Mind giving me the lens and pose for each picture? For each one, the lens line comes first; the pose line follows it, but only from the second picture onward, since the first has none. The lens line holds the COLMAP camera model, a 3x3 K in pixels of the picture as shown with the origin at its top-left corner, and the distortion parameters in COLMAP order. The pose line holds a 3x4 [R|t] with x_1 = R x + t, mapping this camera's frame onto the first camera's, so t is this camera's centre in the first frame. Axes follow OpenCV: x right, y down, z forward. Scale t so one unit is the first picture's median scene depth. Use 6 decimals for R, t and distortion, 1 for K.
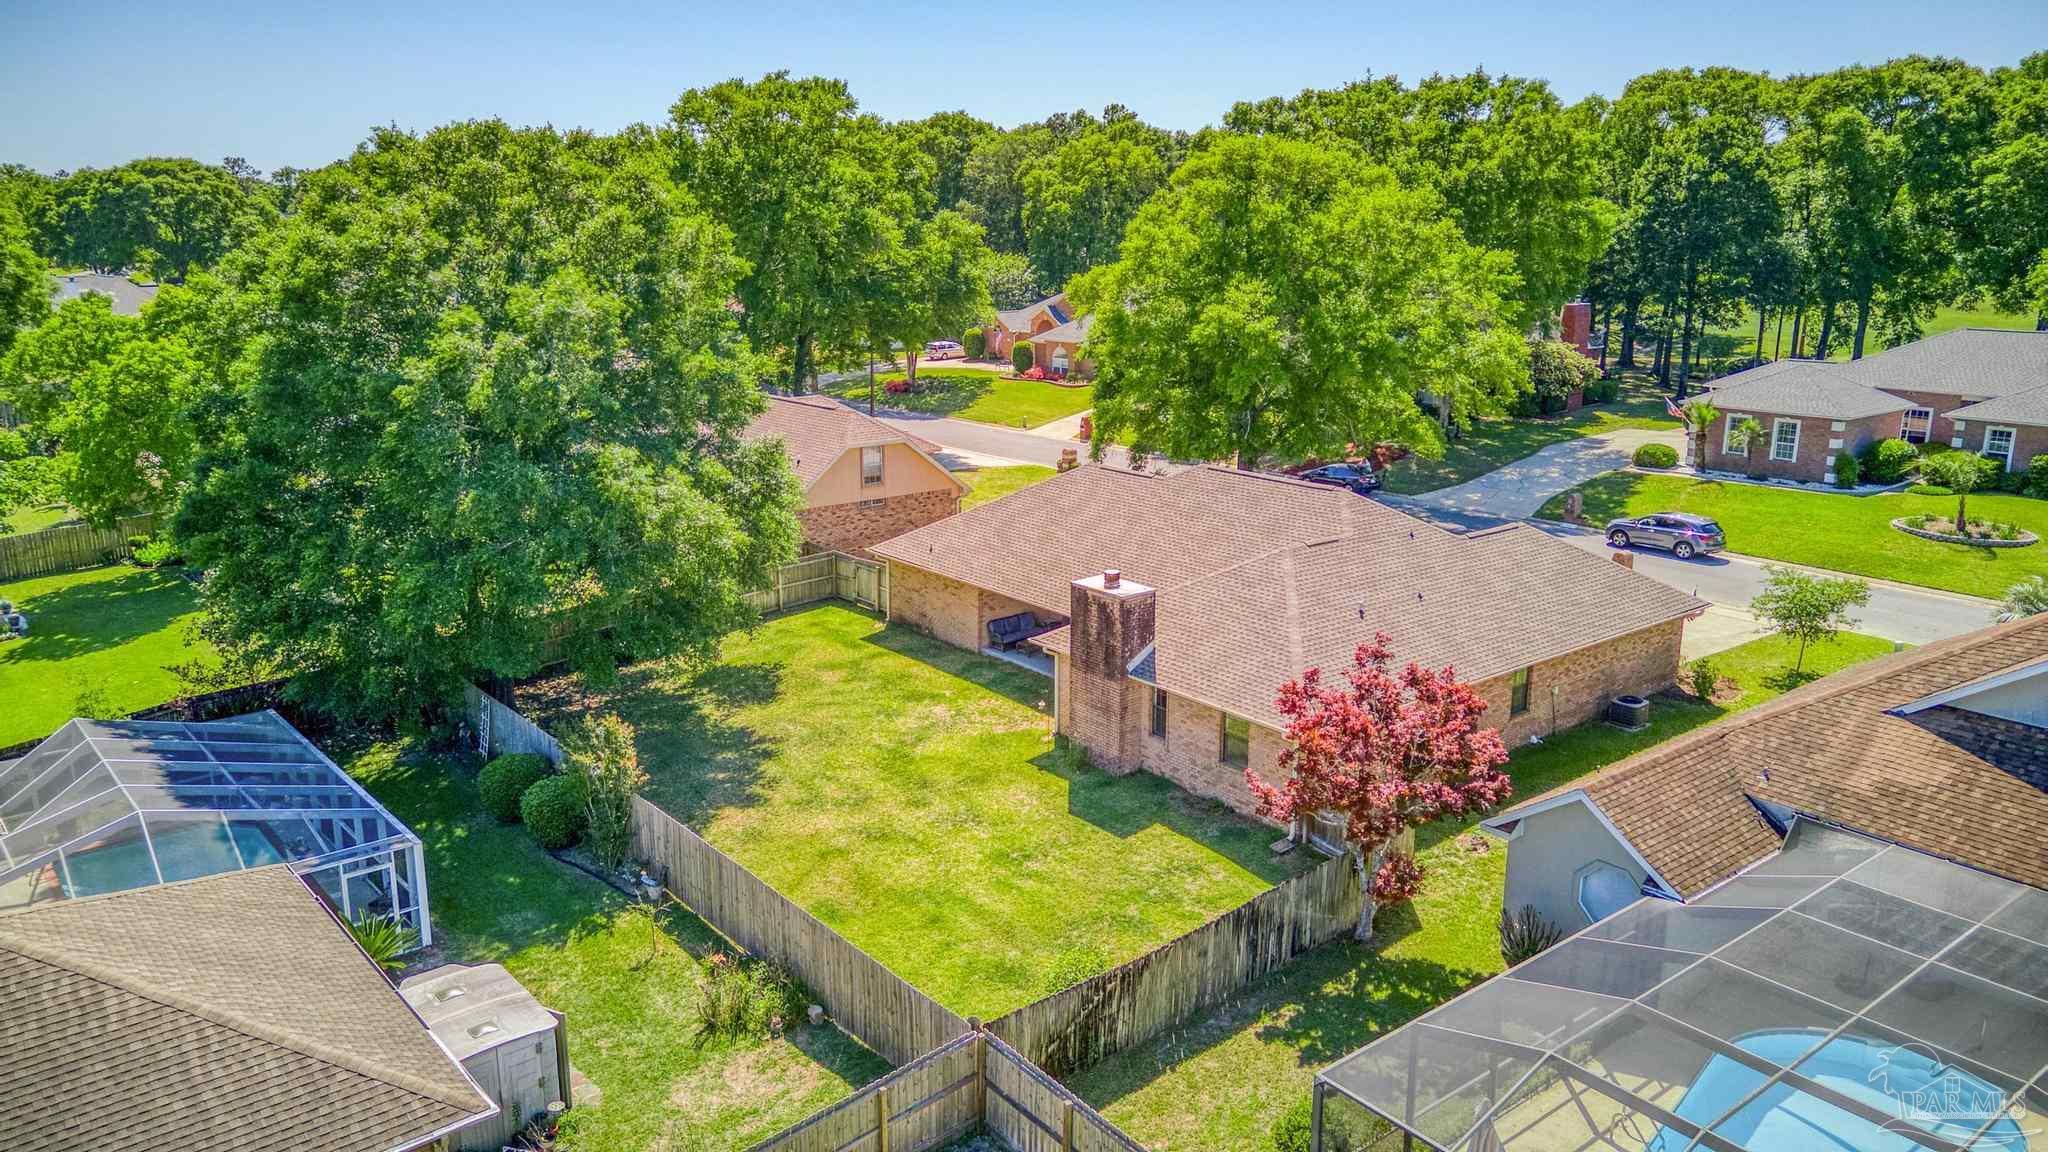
lens RADIAL K [[1494.3, 0, 1037.0], [0, 1494.3, 568.9], [0, 0, 1]] dist [0.089716, -0.093554]
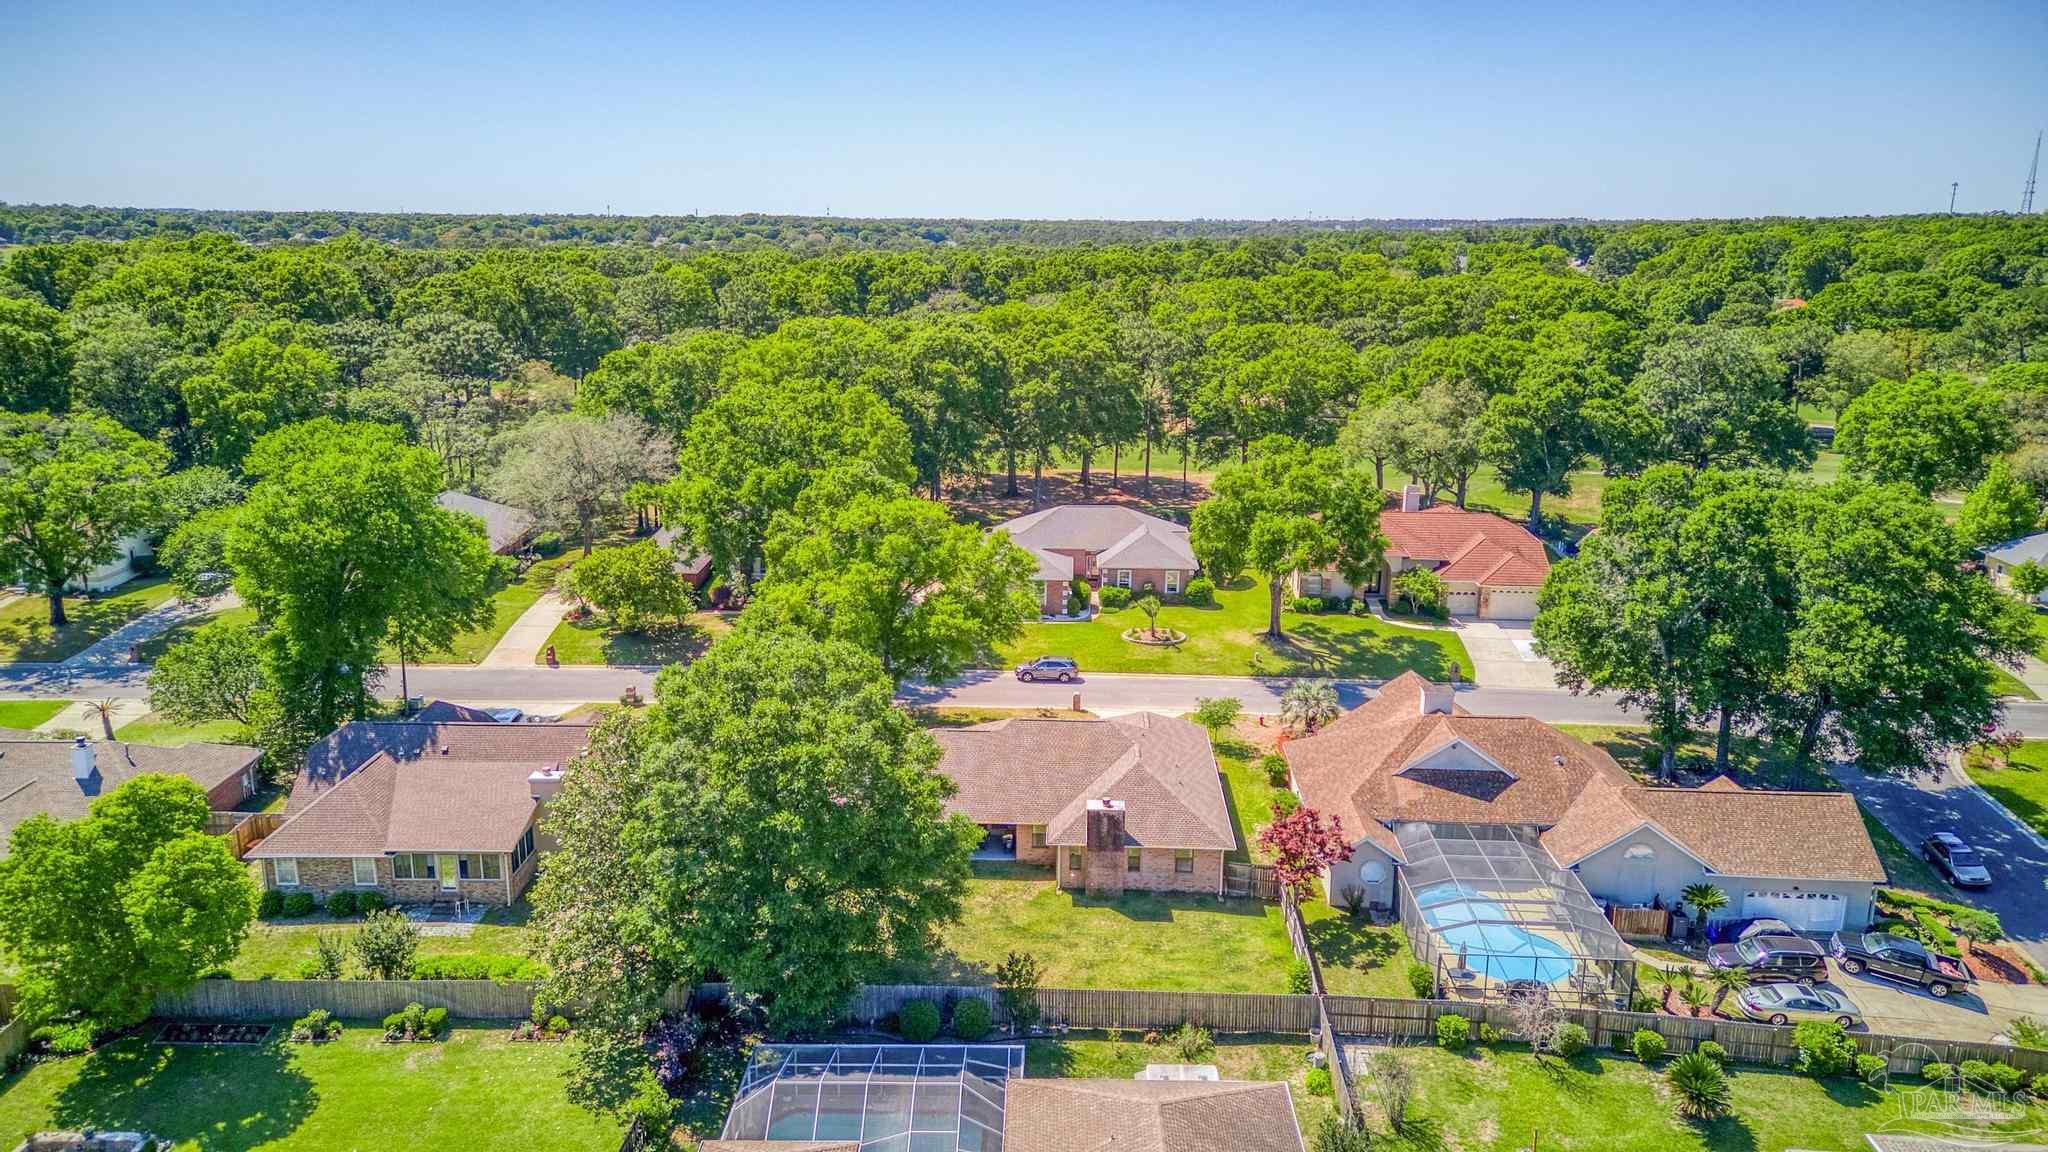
lens RADIAL K [[1494.3, 0, 1037.0], [0, 1494.3, 568.9], [0, 0, 1]] dist [0.089716, -0.093554]
pose [[0.649855, -0.179068, 0.738663, -1.432670], [0.163166, 0.982060, 0.094524, -0.504051], [-0.742337, 0.059098, 0.667415, -0.292096]]
